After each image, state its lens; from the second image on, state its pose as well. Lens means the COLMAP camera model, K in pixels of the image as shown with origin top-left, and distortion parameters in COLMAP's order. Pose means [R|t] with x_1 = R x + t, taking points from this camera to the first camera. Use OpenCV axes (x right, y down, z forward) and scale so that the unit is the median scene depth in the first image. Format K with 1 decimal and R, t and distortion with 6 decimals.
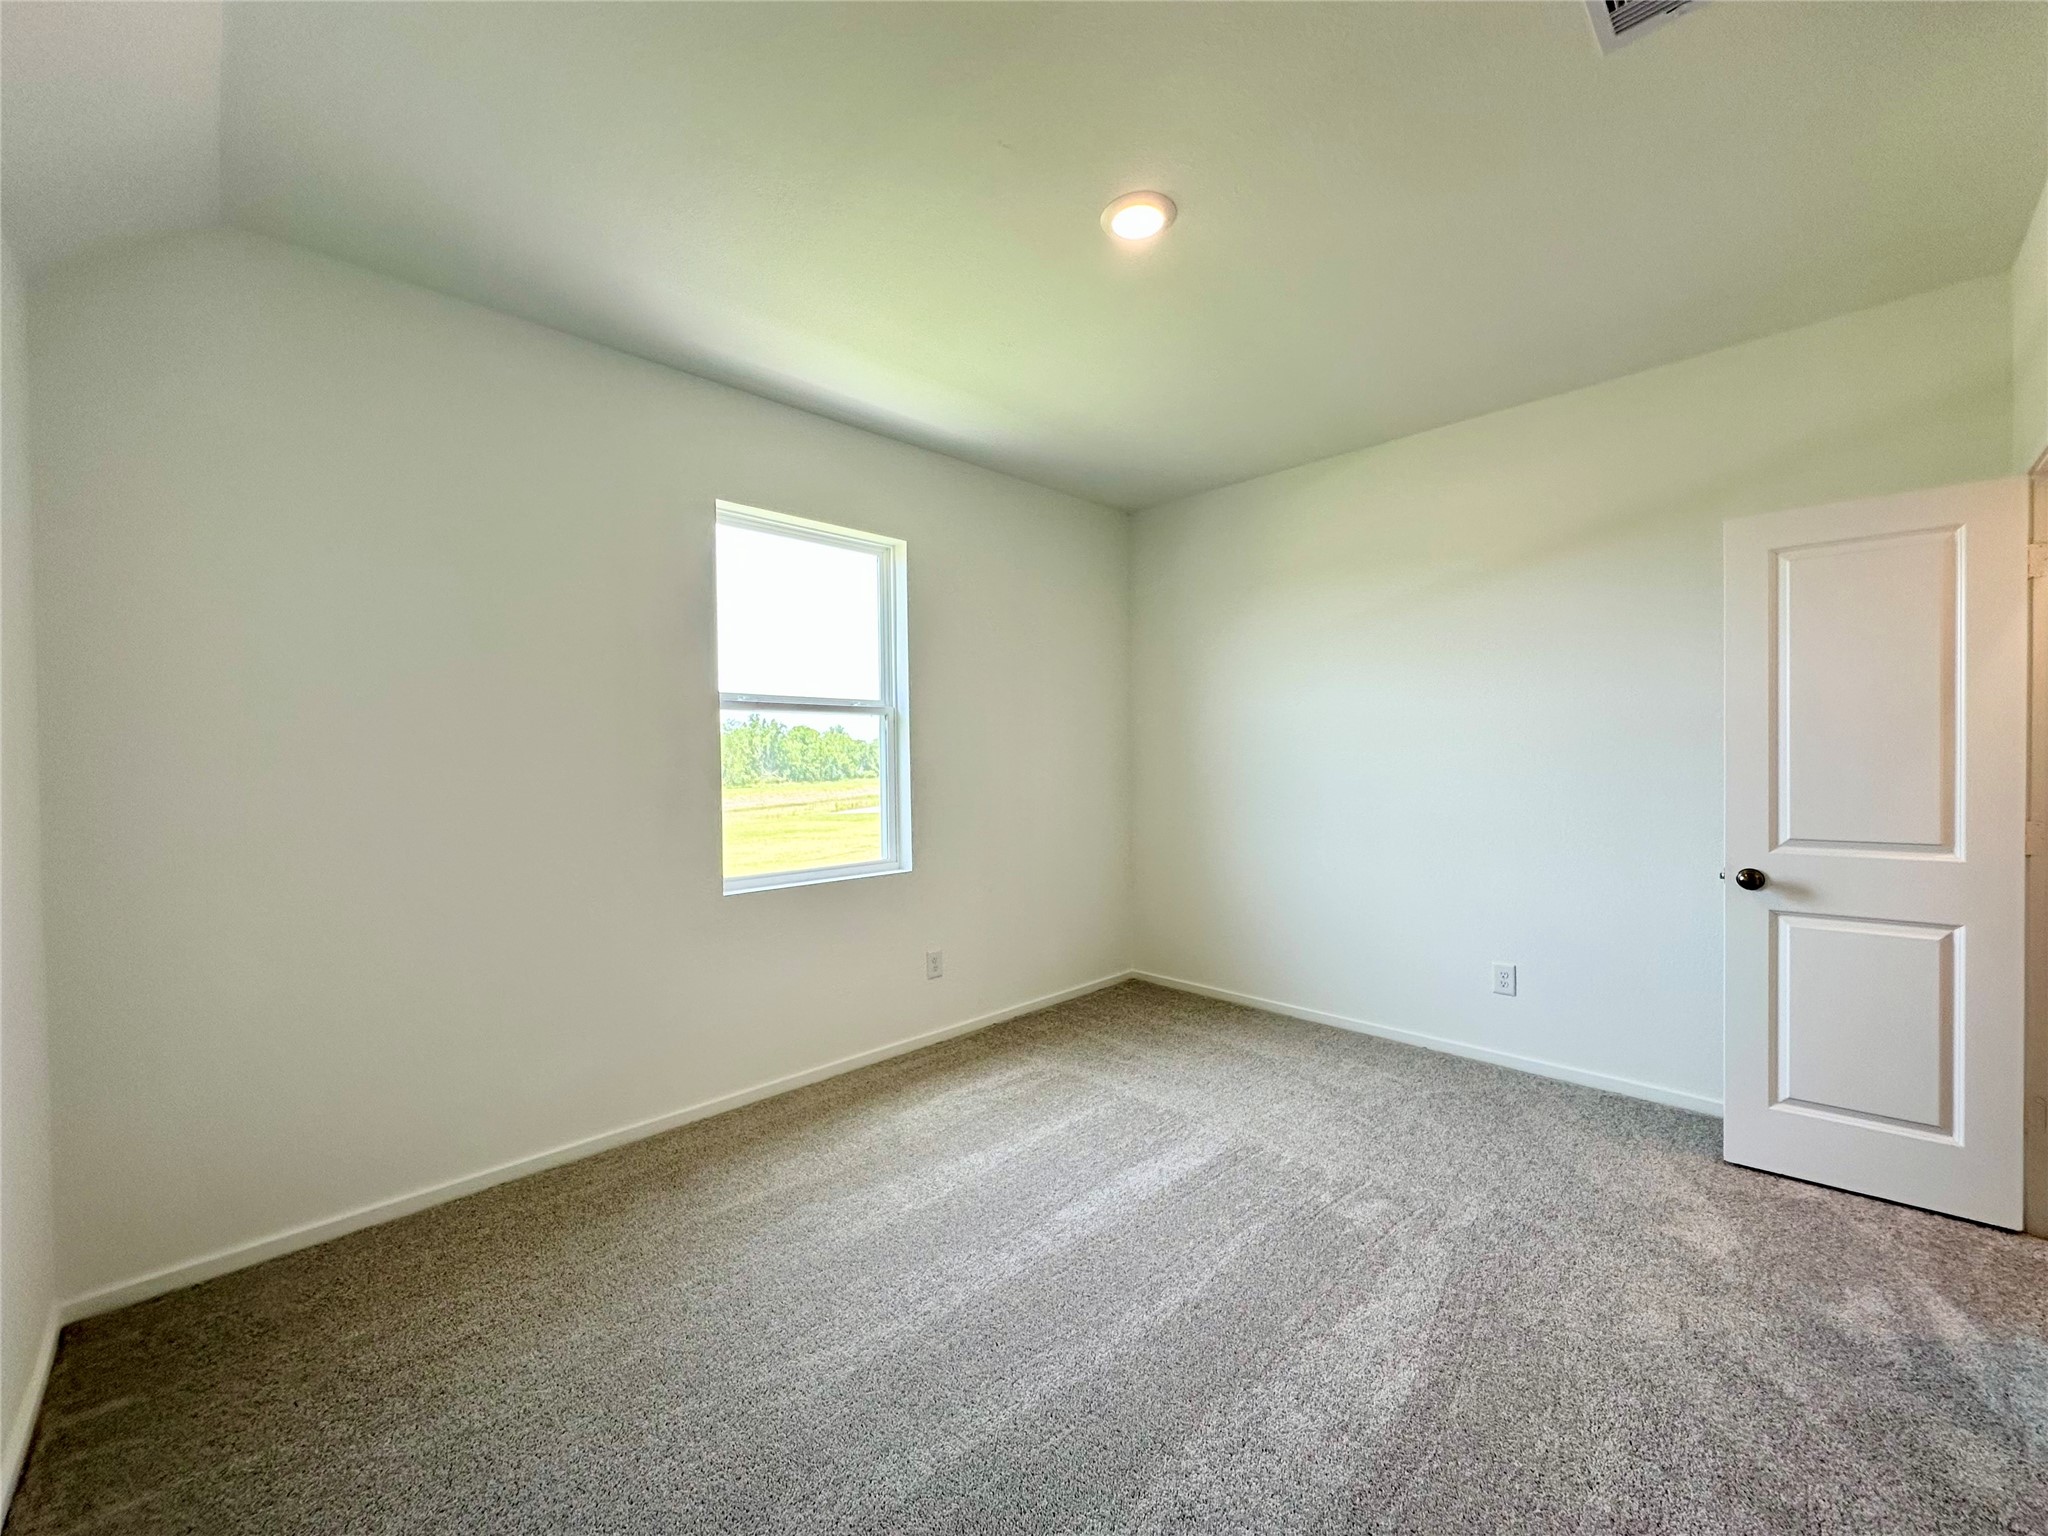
lens RADIAL K [[813.7, 0, 1026.3], [0, 813.7, 769.2], [0, 0, 1]] dist [-0.002455, 0.000000]
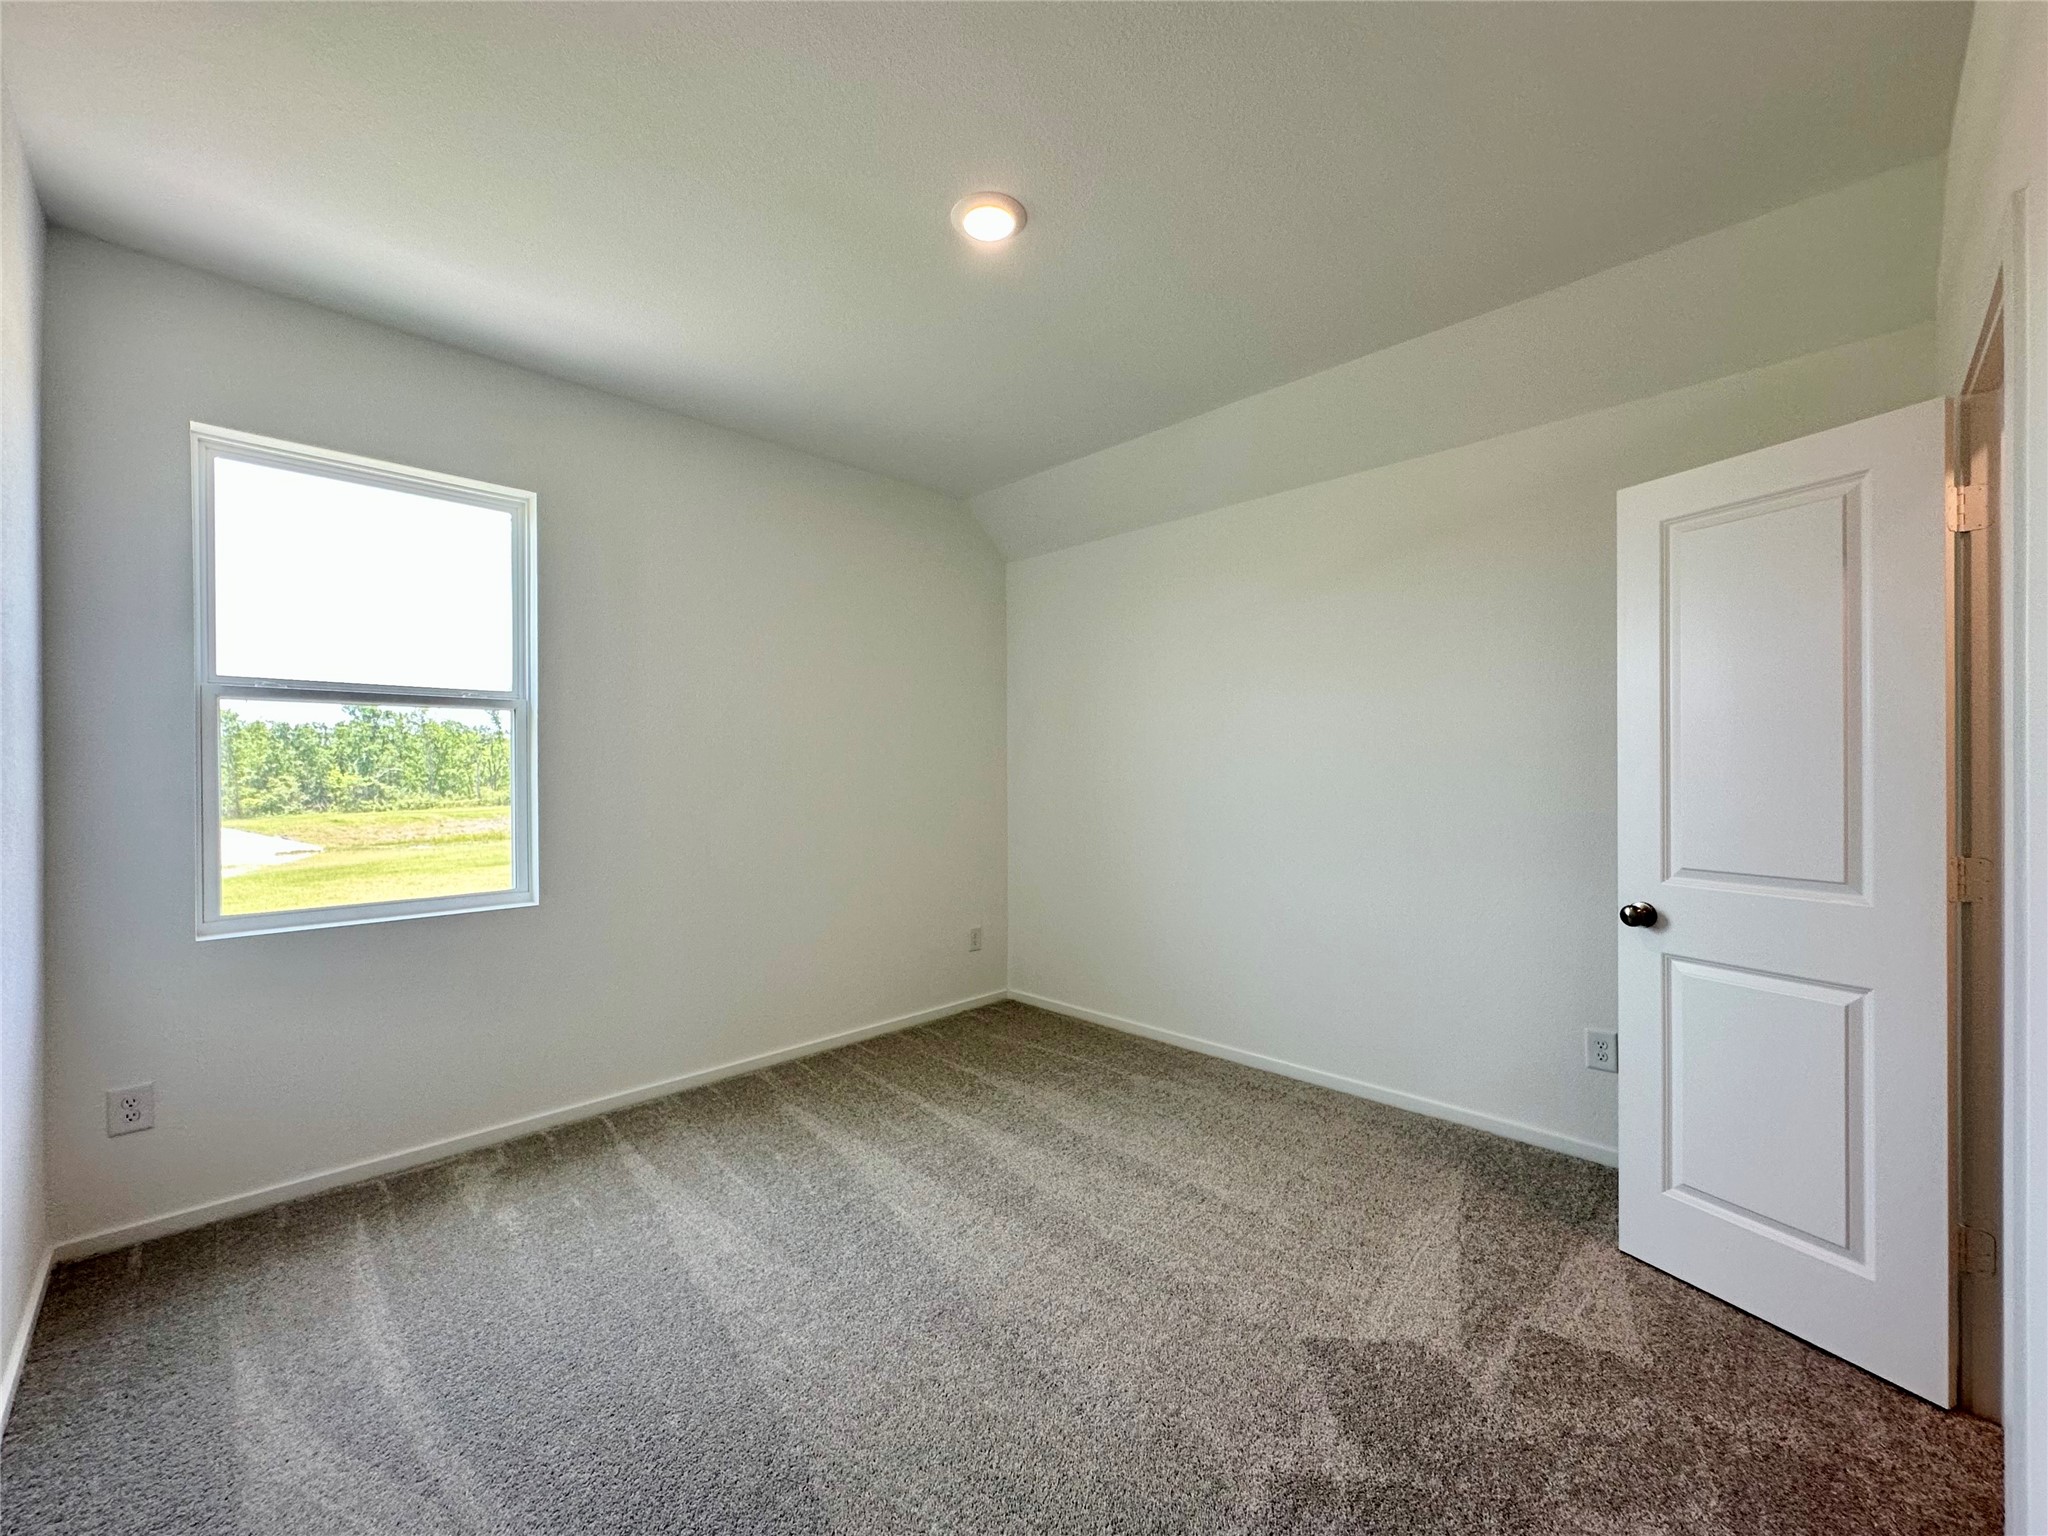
lens RADIAL K [[813.7, 0, 988.1], [0, 813.7, 768.1], [0, 0, 1]] dist [-0.002455, 0.000000]
pose [[0.999876, 0.005969, -0.014548, 0.306426], [-0.006152, 0.999902, -0.012553, -0.001665], [0.014471, 0.012641, 0.999815, 0.204105]]
